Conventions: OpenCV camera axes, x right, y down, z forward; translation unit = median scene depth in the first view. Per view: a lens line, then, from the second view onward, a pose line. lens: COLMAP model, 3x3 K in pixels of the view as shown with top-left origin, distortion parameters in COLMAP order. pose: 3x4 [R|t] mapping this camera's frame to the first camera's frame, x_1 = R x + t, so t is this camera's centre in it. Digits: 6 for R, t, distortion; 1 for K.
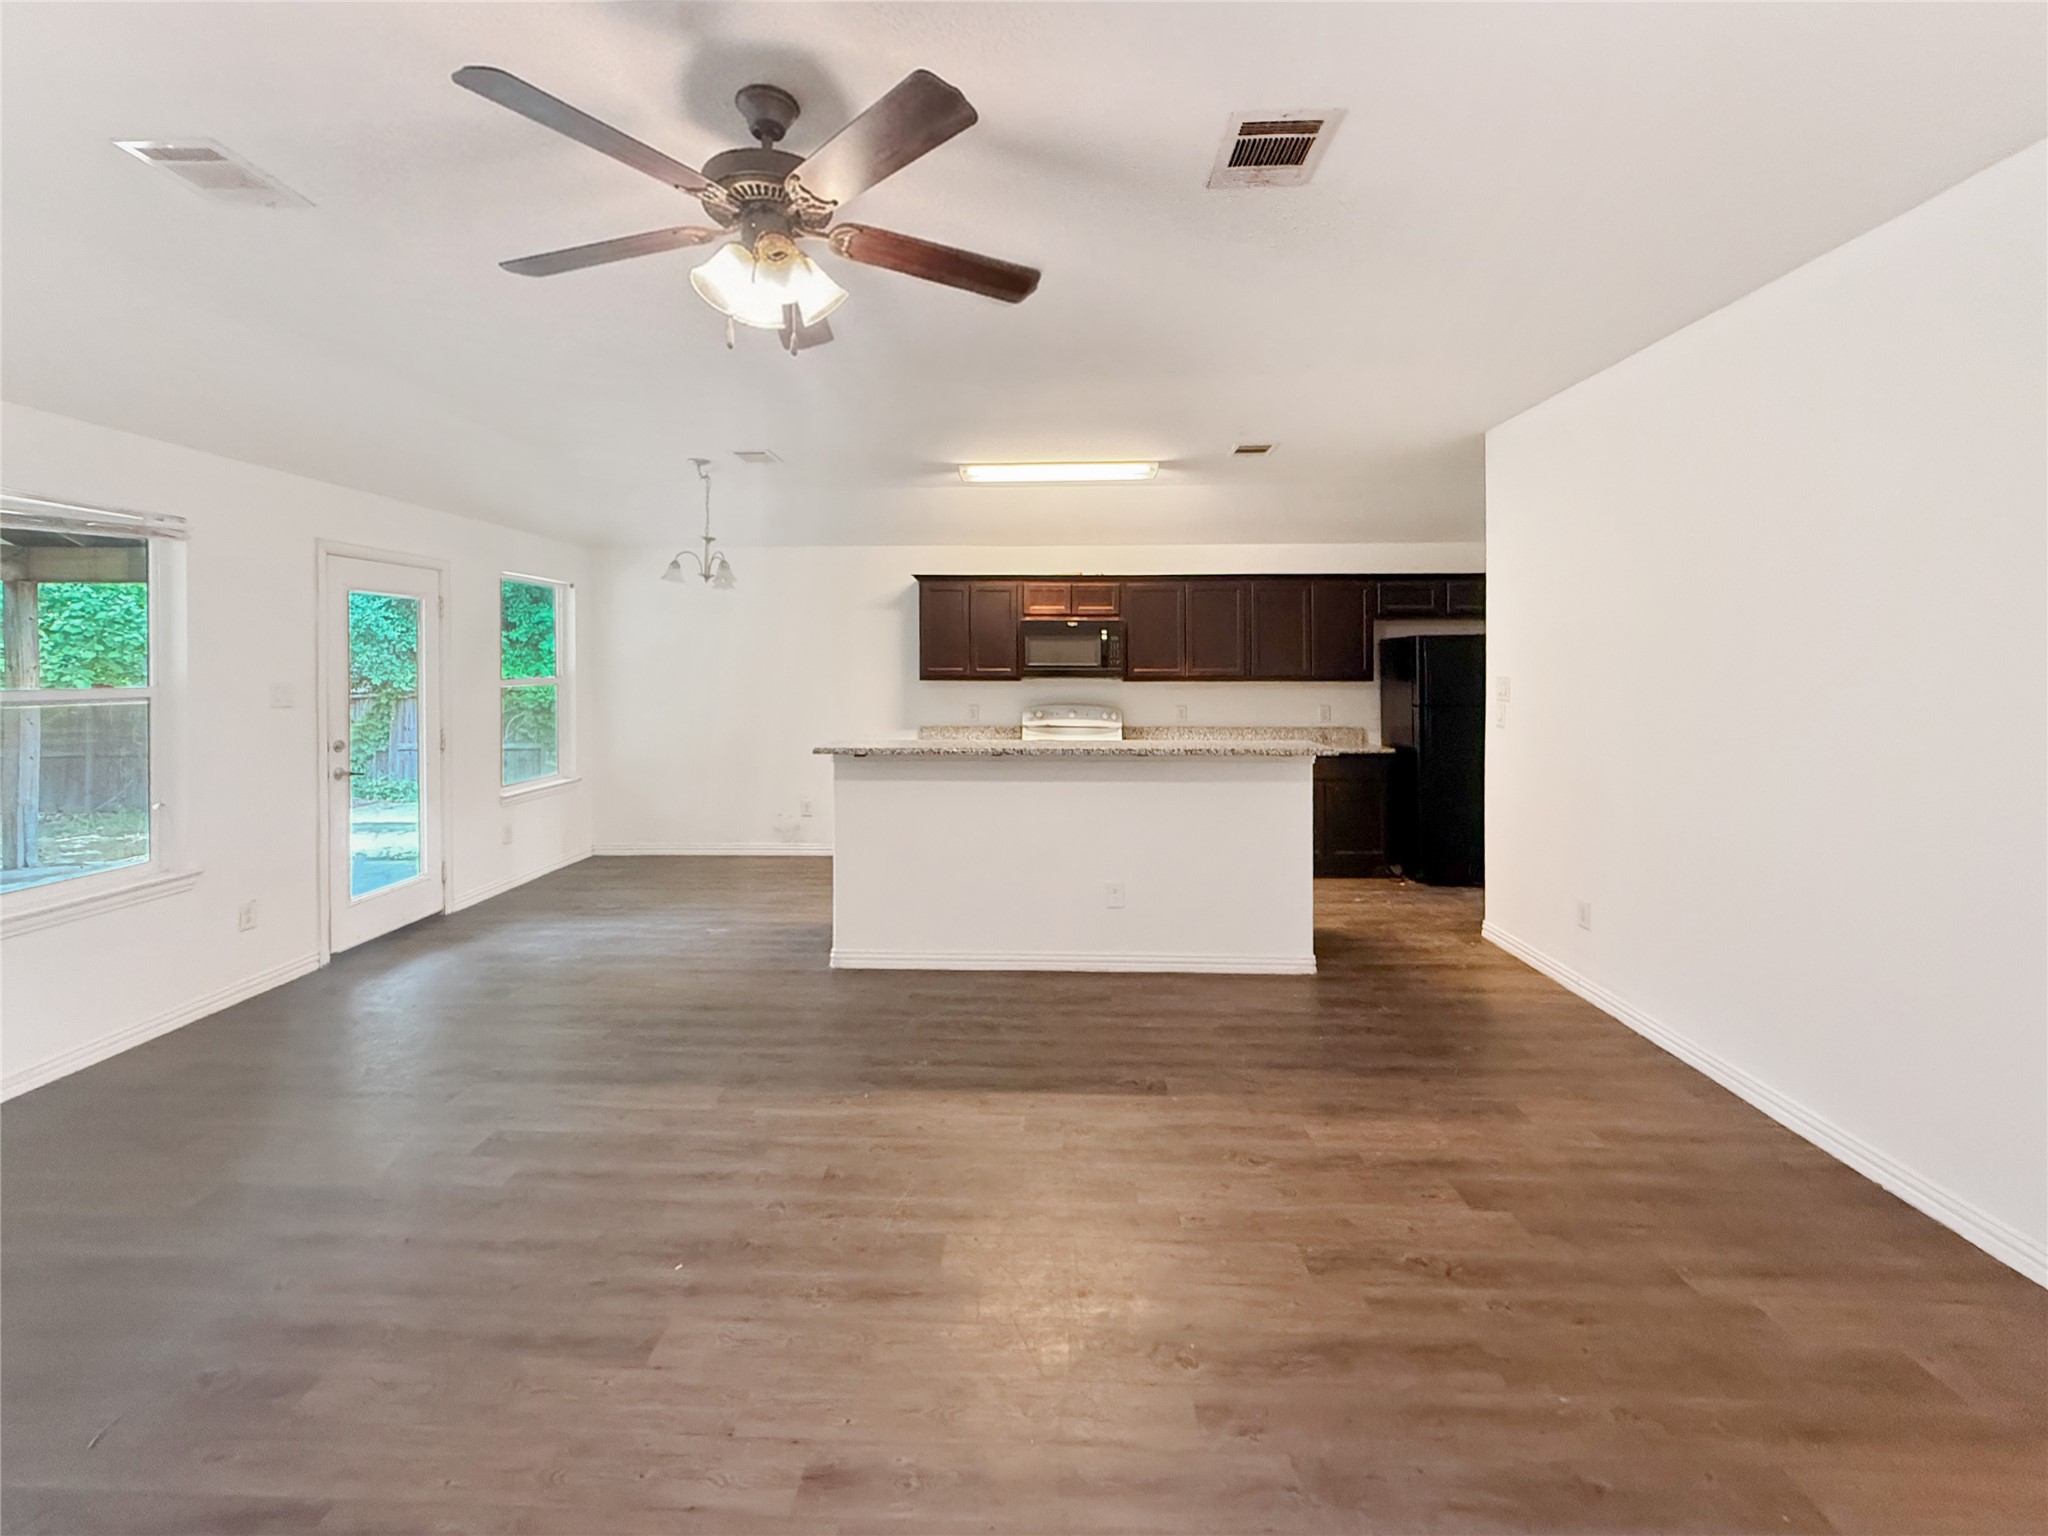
lens RADIAL K [[860.6, 0, 1023.2], [0, 860.6, 671.1], [0, 0, 1]] dist [-0.002274, -0.000021]
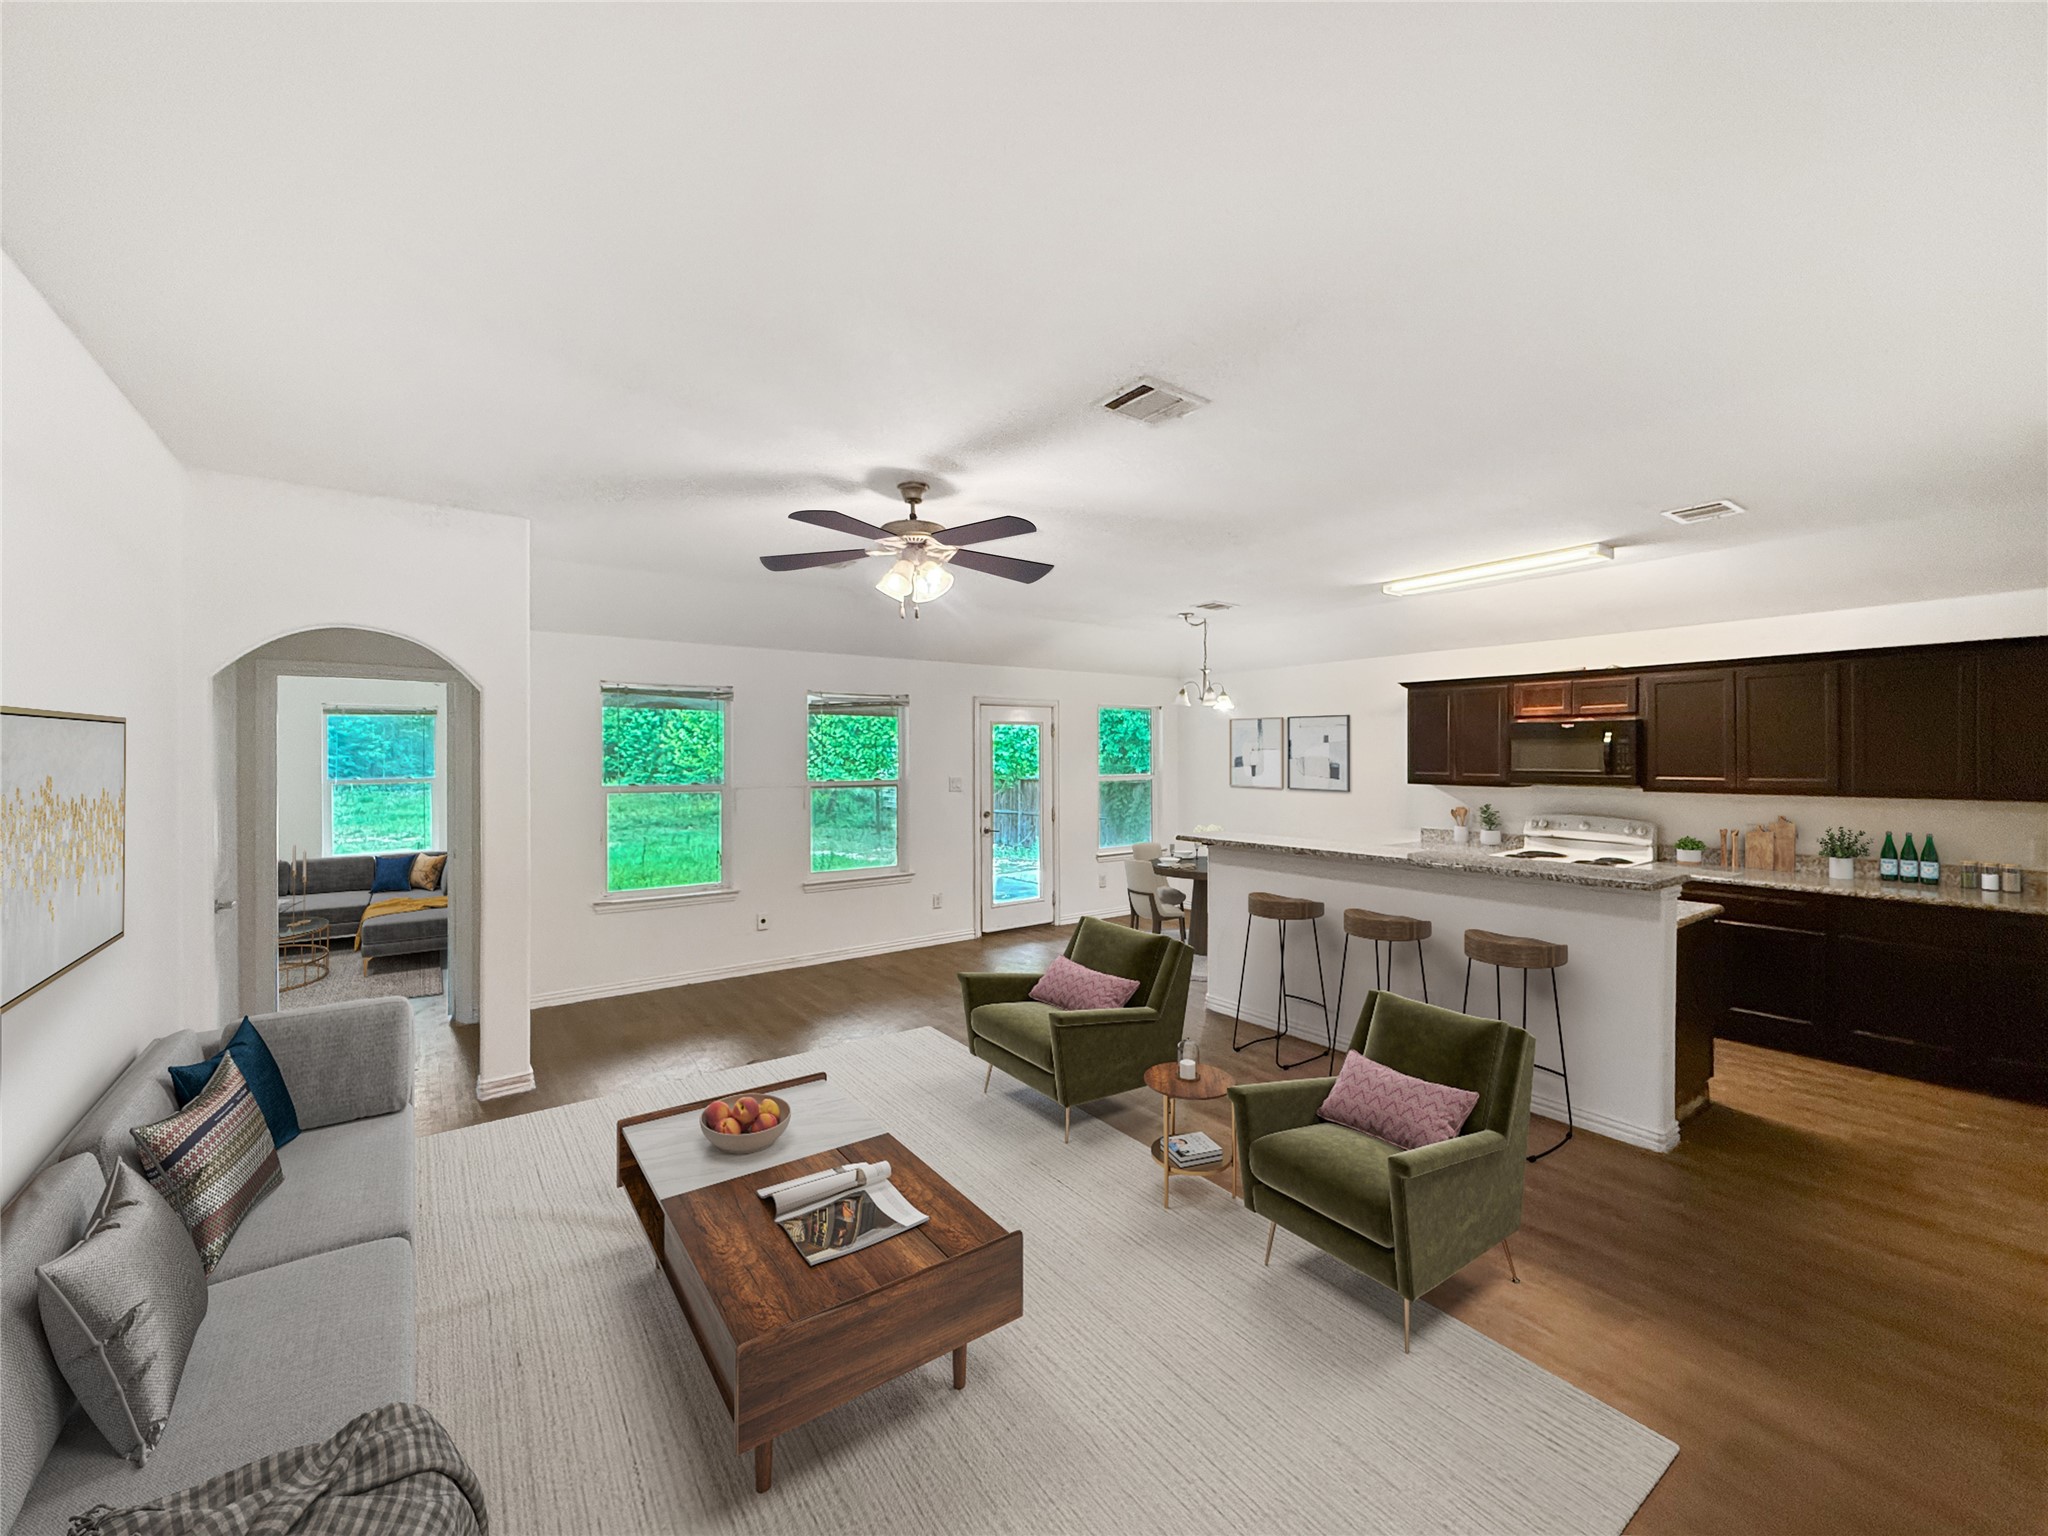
lens RADIAL K [[841.4, 0, 1024.0], [0, 841.4, 768.0], [0, 0, 1]] dist [0.000937, -0.000059]
pose [[0.612821, 0.011566, -0.790137, 0.405298], [-0.003210, 0.999921, 0.012147, -0.019413], [0.790215, -0.004908, 0.612810, 0.007044]]
